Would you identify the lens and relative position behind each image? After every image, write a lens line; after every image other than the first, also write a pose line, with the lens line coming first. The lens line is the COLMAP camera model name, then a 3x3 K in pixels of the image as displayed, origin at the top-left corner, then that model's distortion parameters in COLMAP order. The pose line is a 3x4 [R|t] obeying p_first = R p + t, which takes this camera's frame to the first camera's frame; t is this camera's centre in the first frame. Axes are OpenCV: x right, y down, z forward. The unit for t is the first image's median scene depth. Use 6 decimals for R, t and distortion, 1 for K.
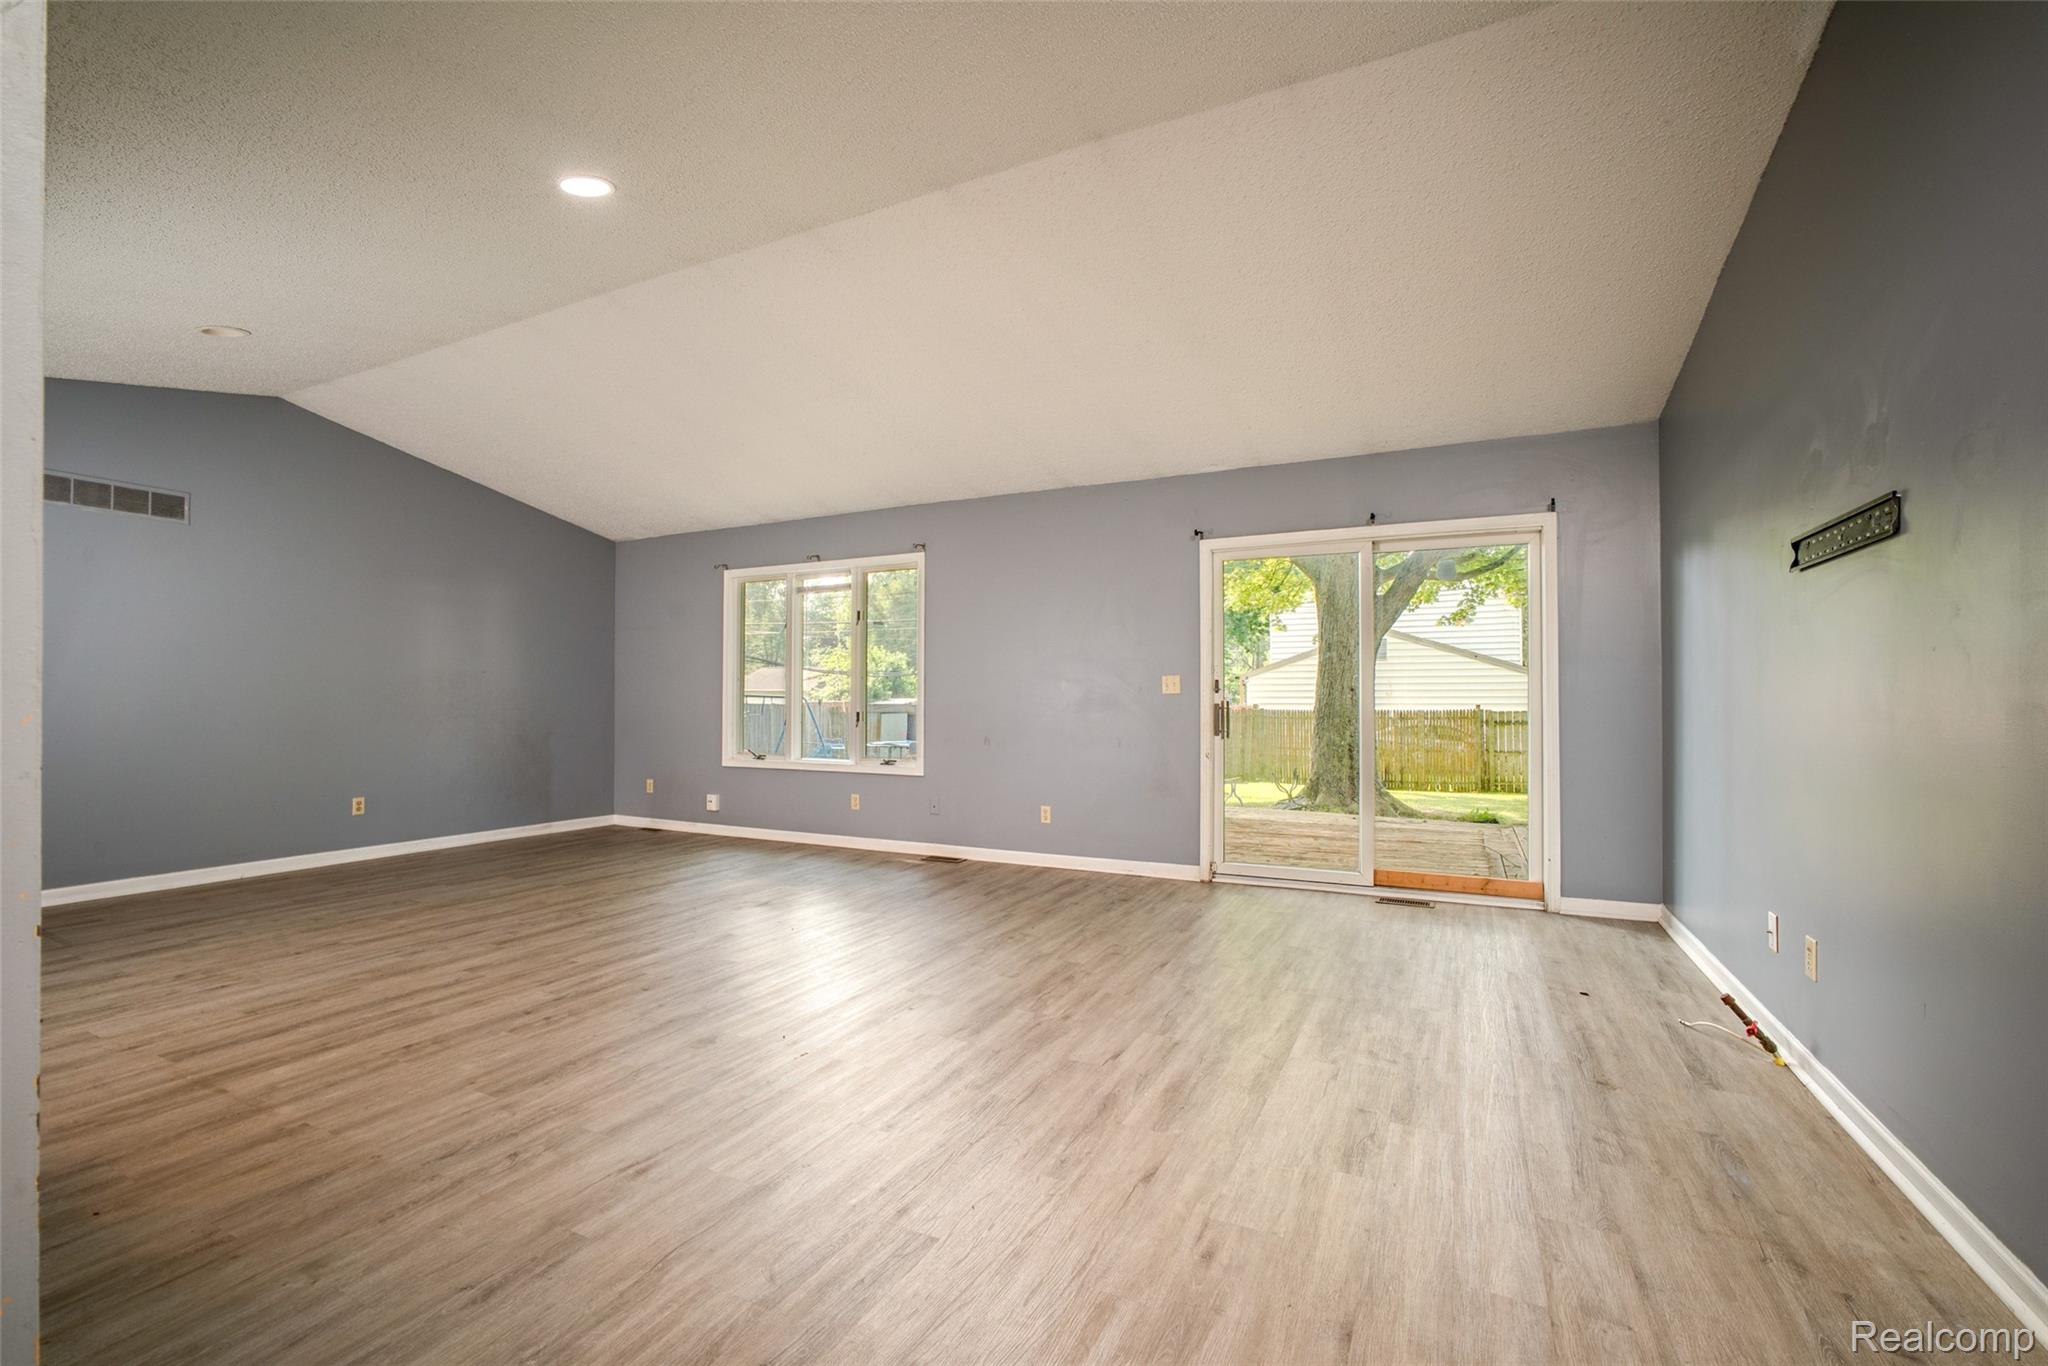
lens RADIAL K [[863.8, 0, 1024.9], [0, 863.8, 684.2], [0, 0, 1]] dist [-0.039468, 0.016708]
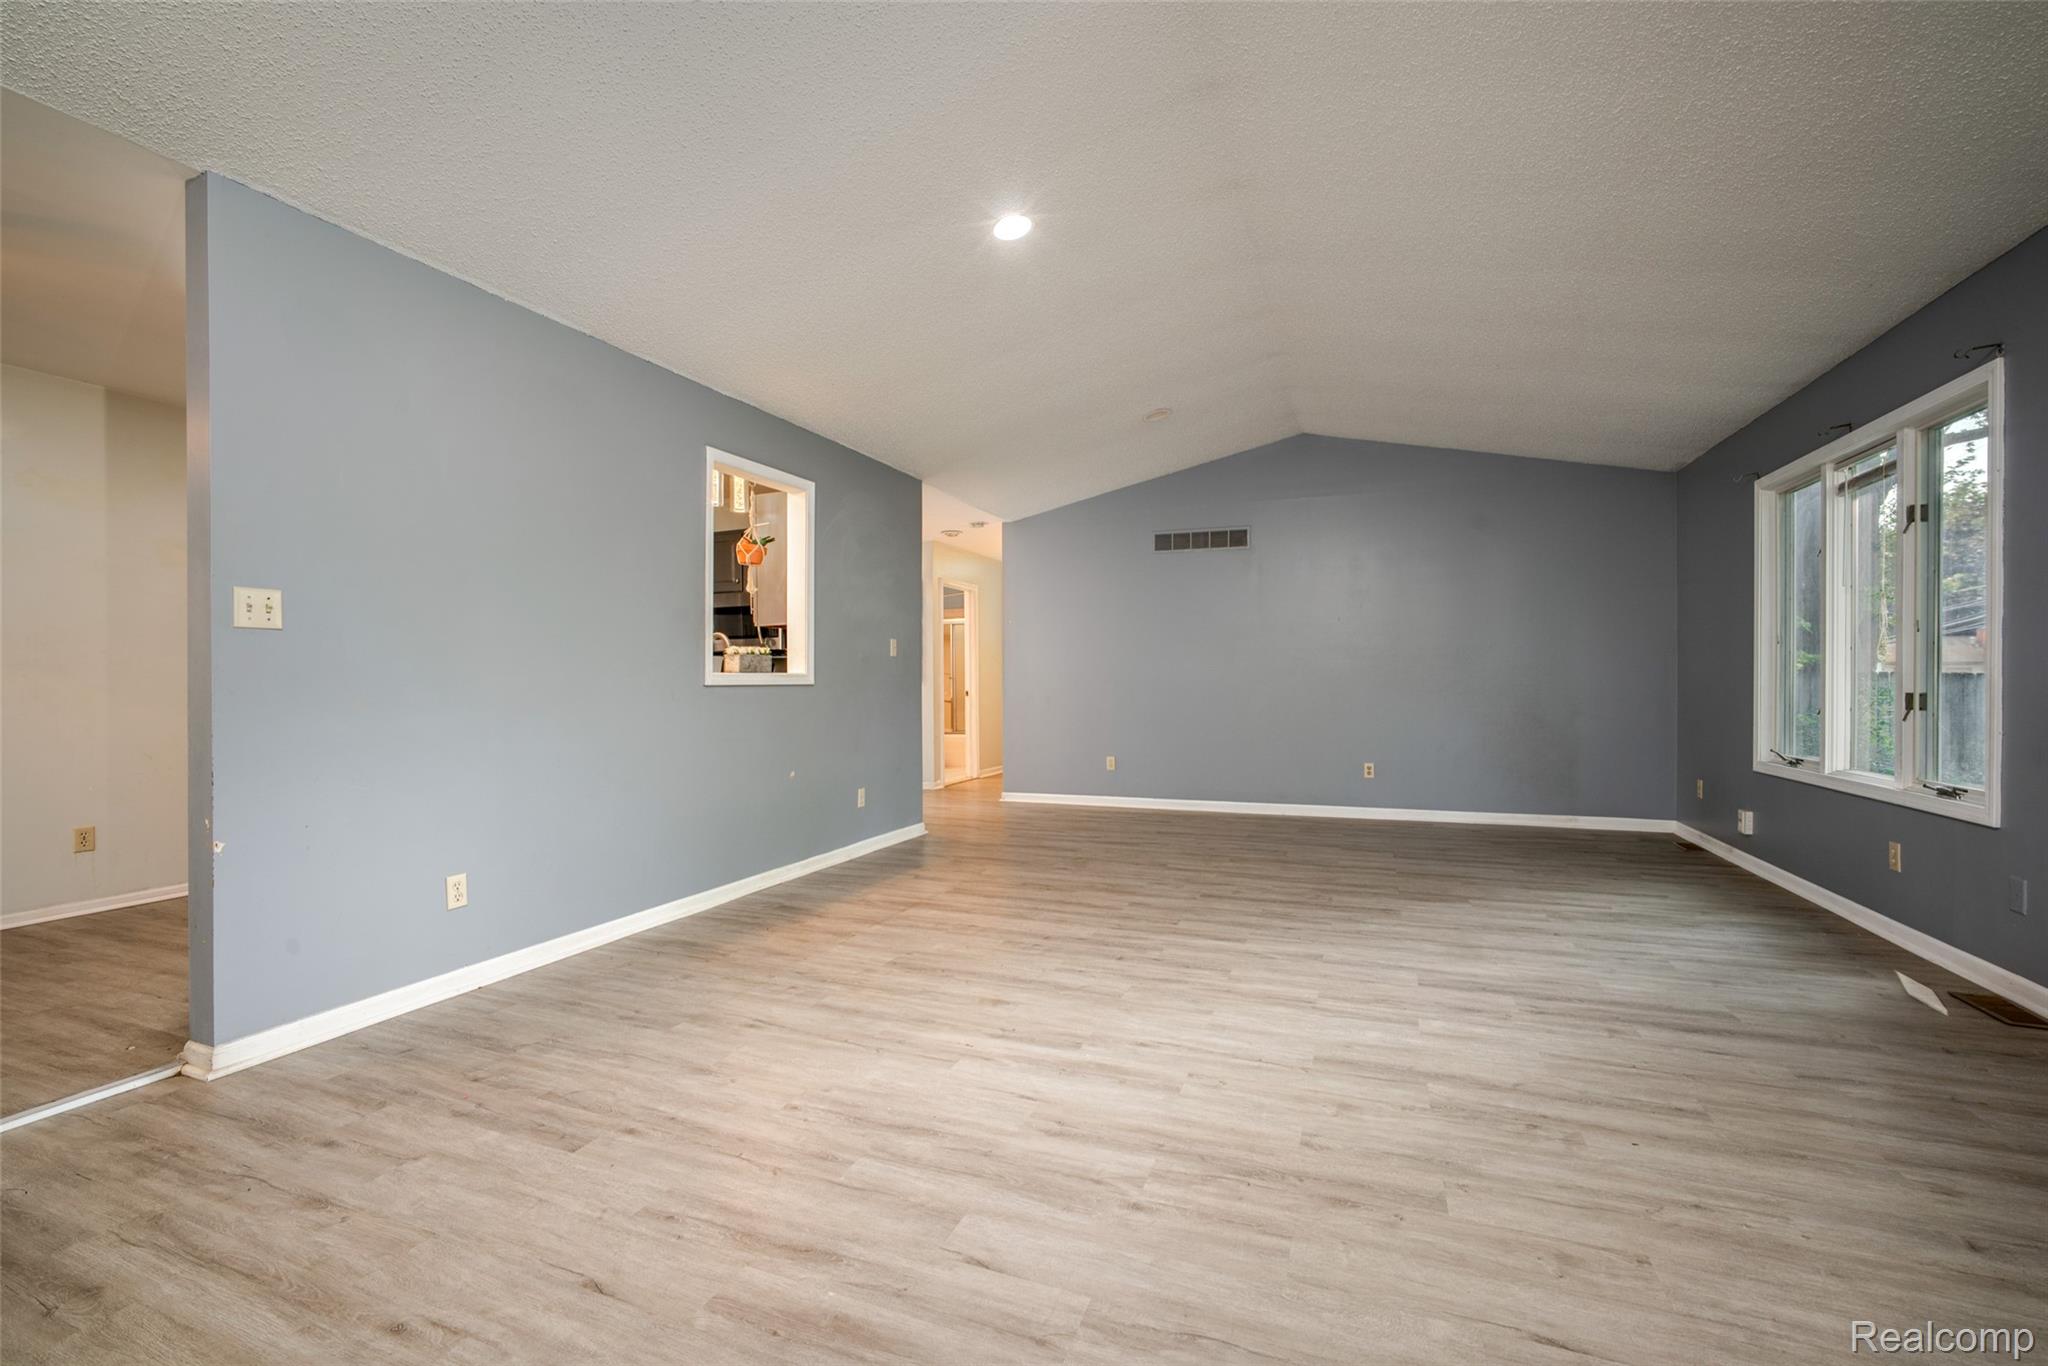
lens RADIAL K [[863.8, 0, 1024.9], [0, 863.8, 684.2], [0, 0, 1]] dist [-0.039468, 0.016708]
pose [[0.091485, 0.001802, -0.995805, 0.615891], [0.023892, 0.999707, 0.004004, 0.025084], [0.995520, -0.024158, 0.091415, 0.869303]]
